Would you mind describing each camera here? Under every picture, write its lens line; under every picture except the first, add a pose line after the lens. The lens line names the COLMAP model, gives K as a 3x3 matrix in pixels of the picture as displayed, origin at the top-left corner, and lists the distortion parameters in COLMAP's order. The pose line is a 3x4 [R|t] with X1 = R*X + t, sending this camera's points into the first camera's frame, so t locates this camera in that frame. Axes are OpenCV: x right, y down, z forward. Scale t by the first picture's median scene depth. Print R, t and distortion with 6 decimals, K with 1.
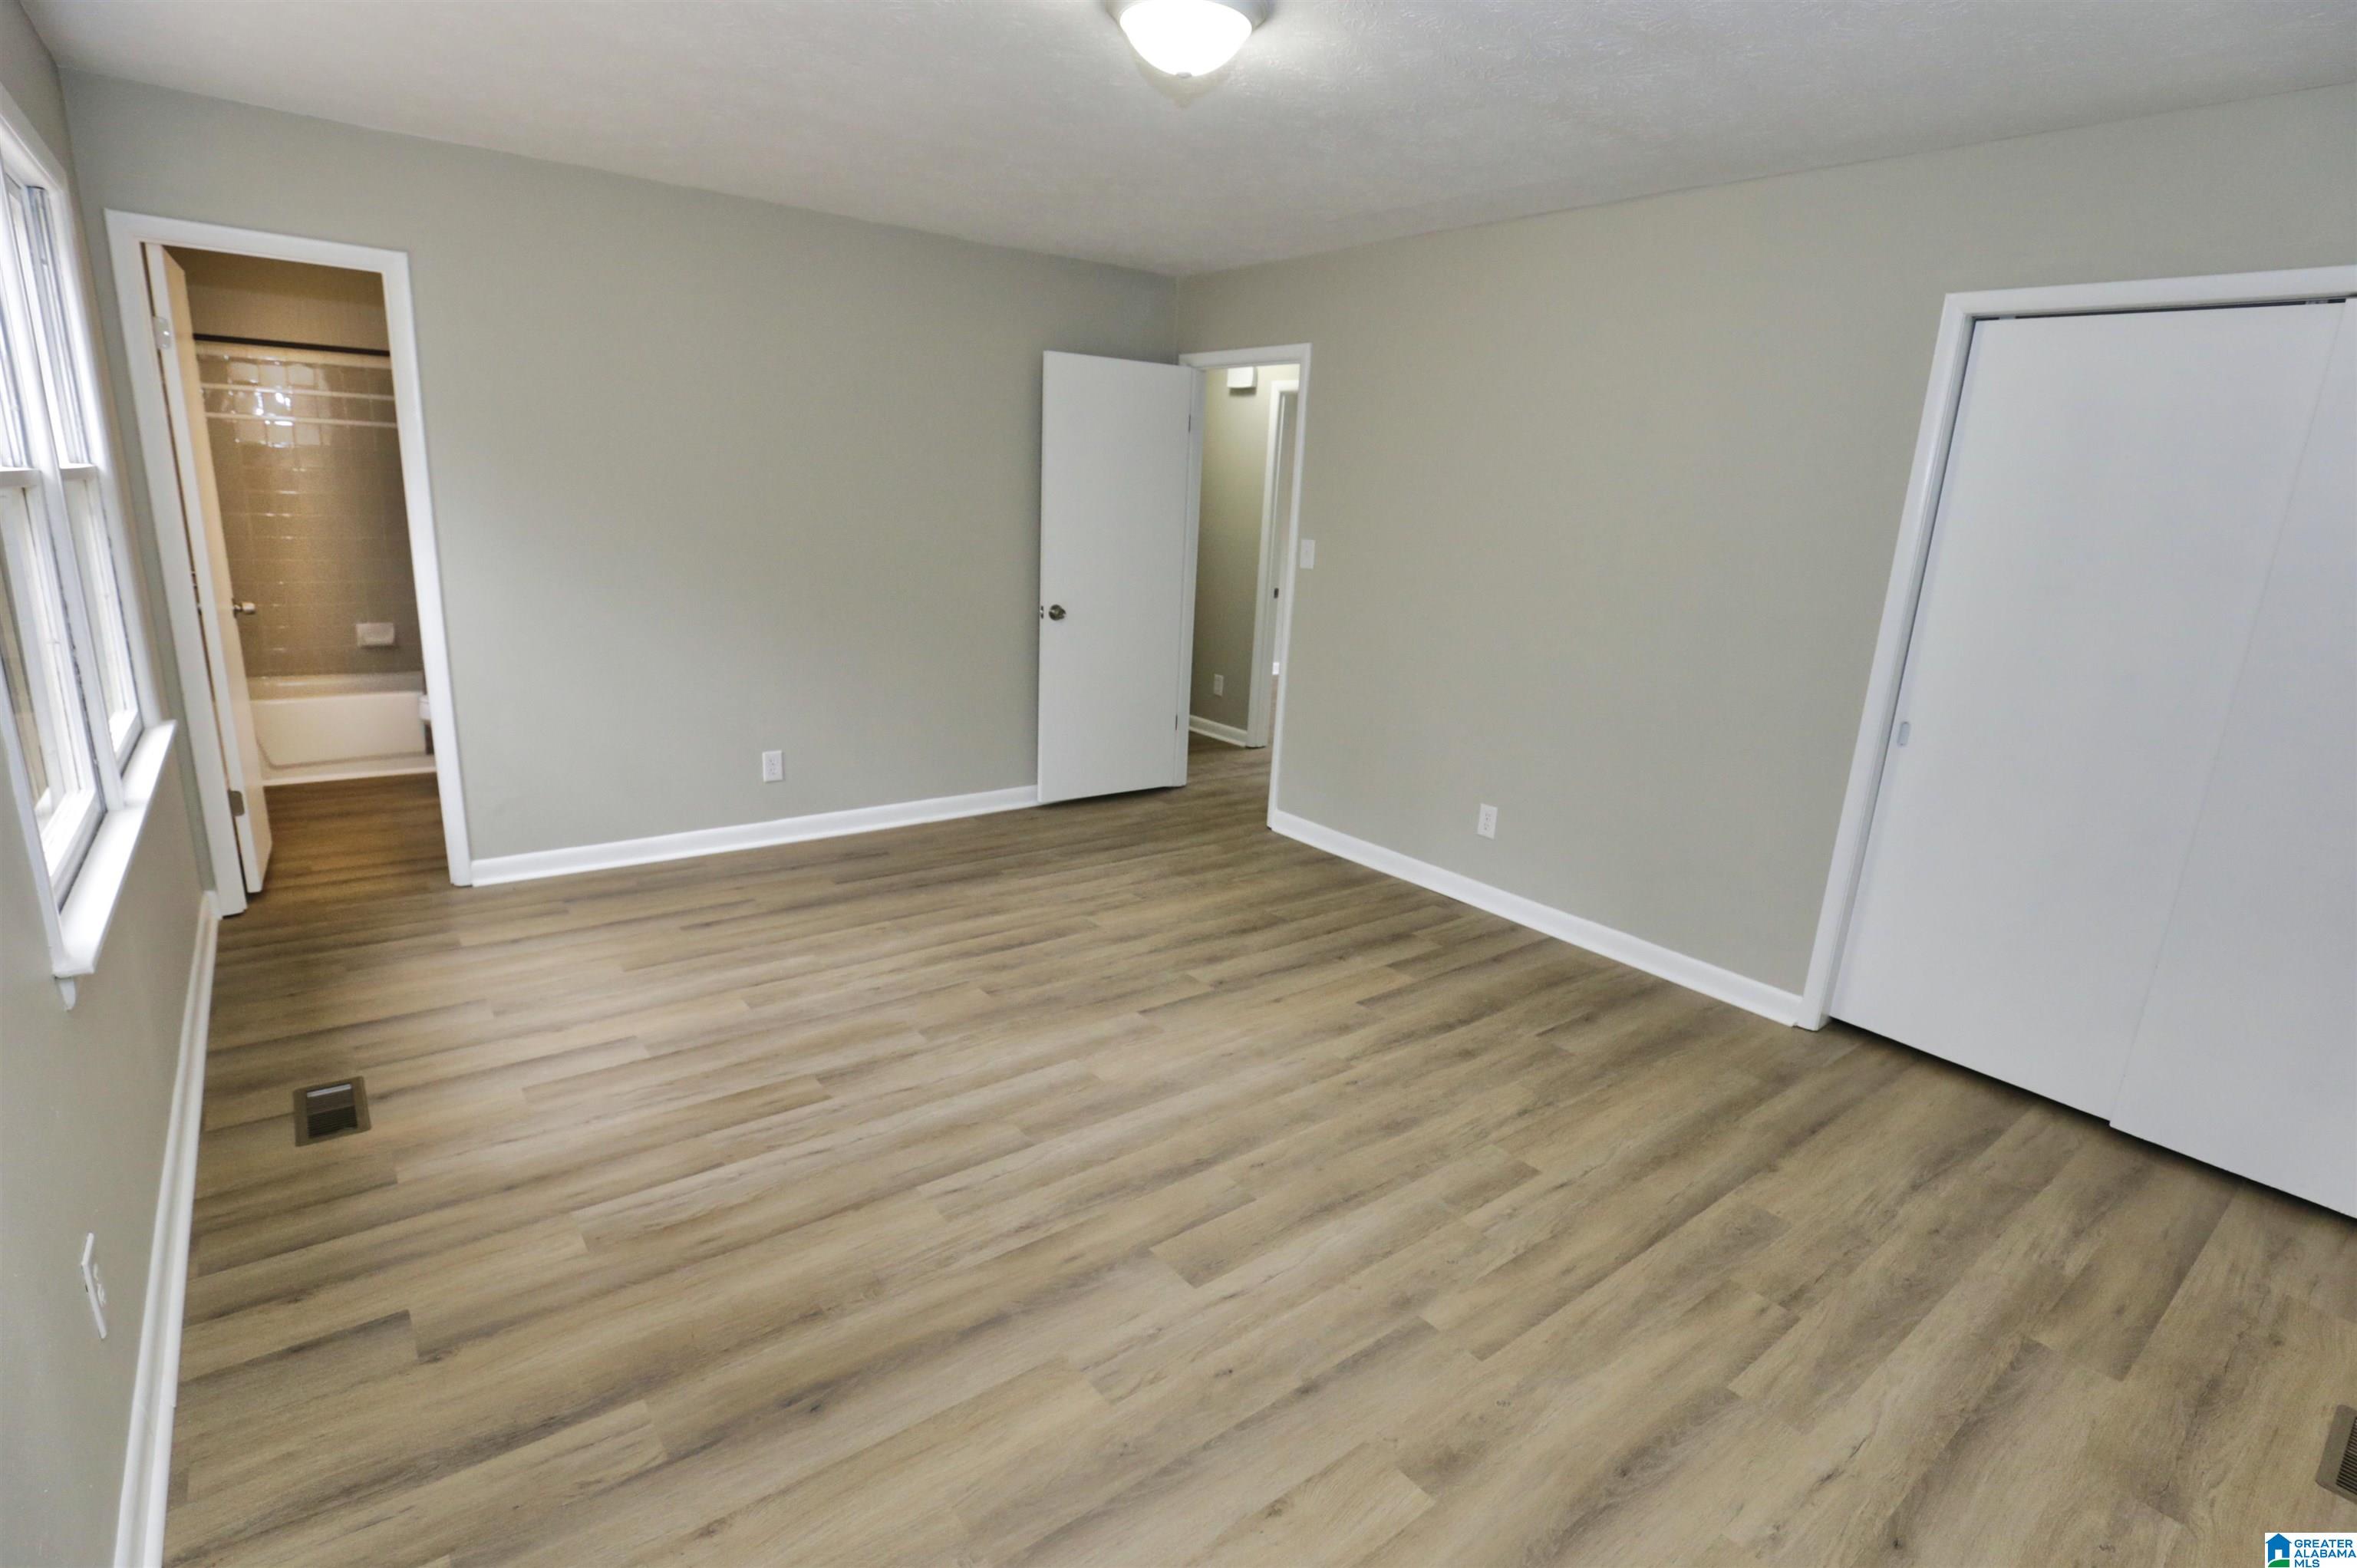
lens RADIAL K [[1091.3, 0, 1234.9], [0, 1091.3, 783.4], [0, 0, 1]] dist [-0.027469, 0.001252]
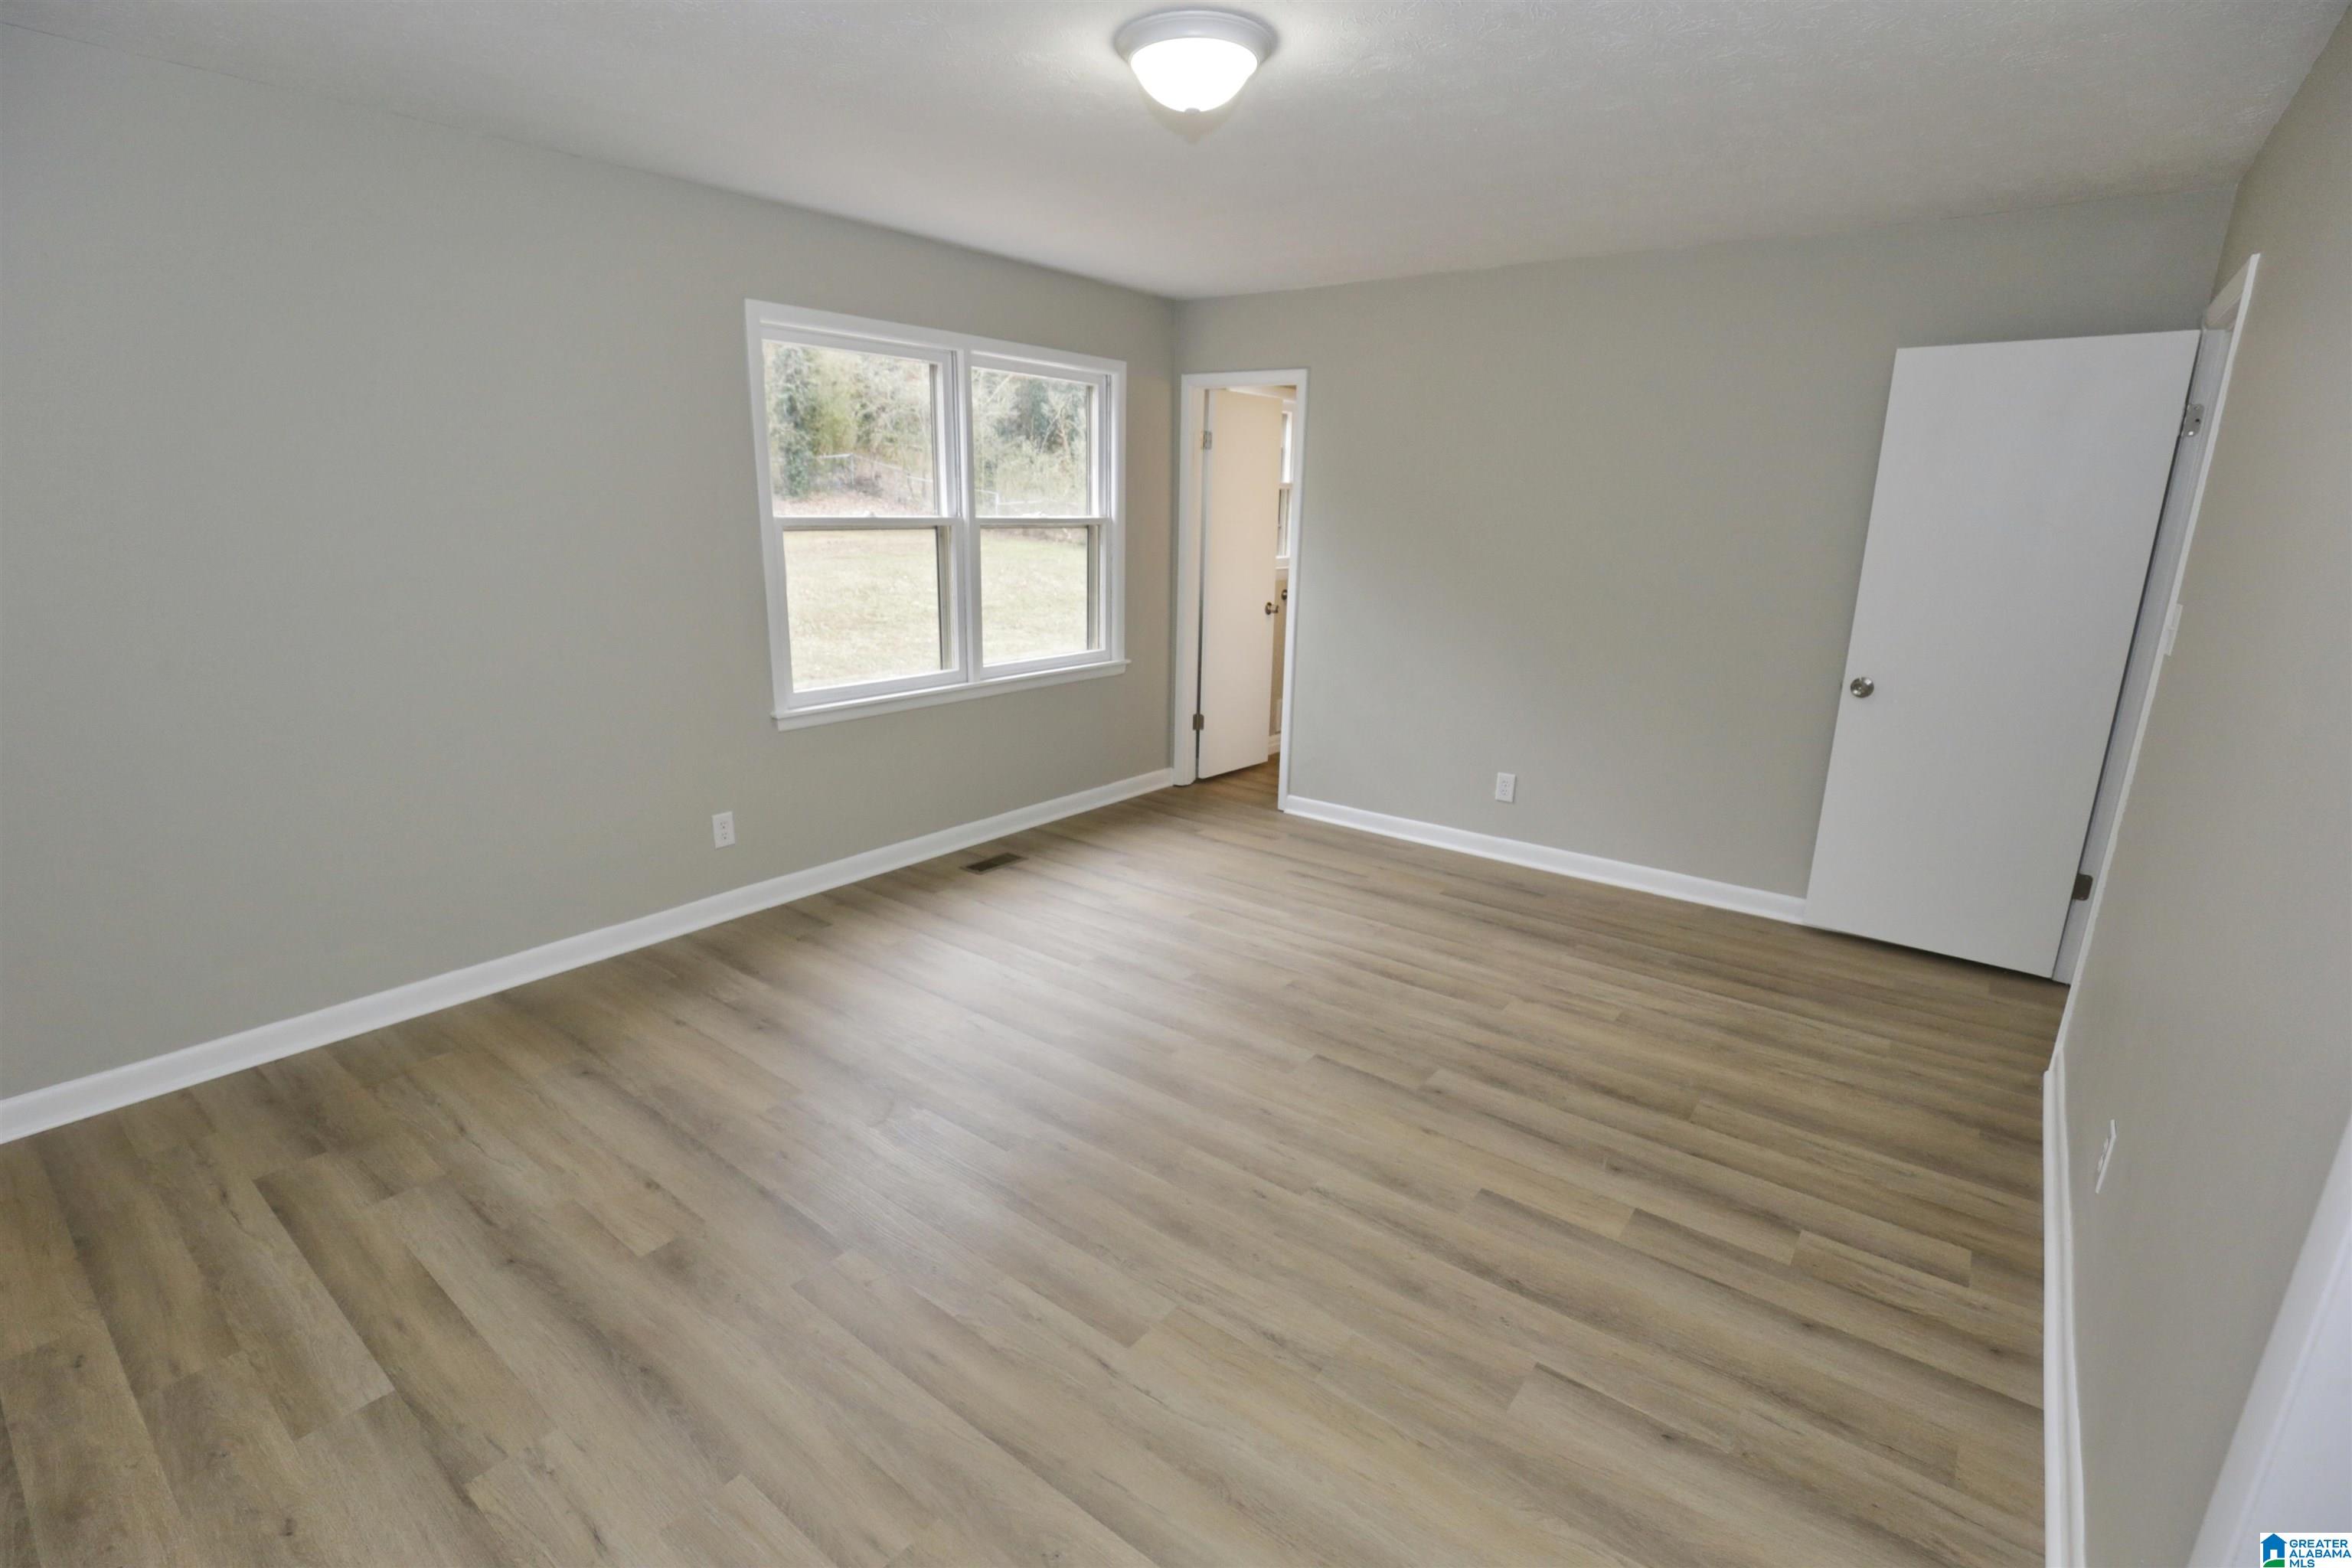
lens RADIAL K [[1089.1, 0, 1166.6], [0, 1089.1, 784.5], [0, 0, 1]] dist [-0.027469, 0.001252]
pose [[0.238122, 0.196039, -0.951245, 0.644833], [-0.252361, 0.958266, 0.134313, -0.098049], [0.937876, 0.208074, 0.277657, 0.488145]]
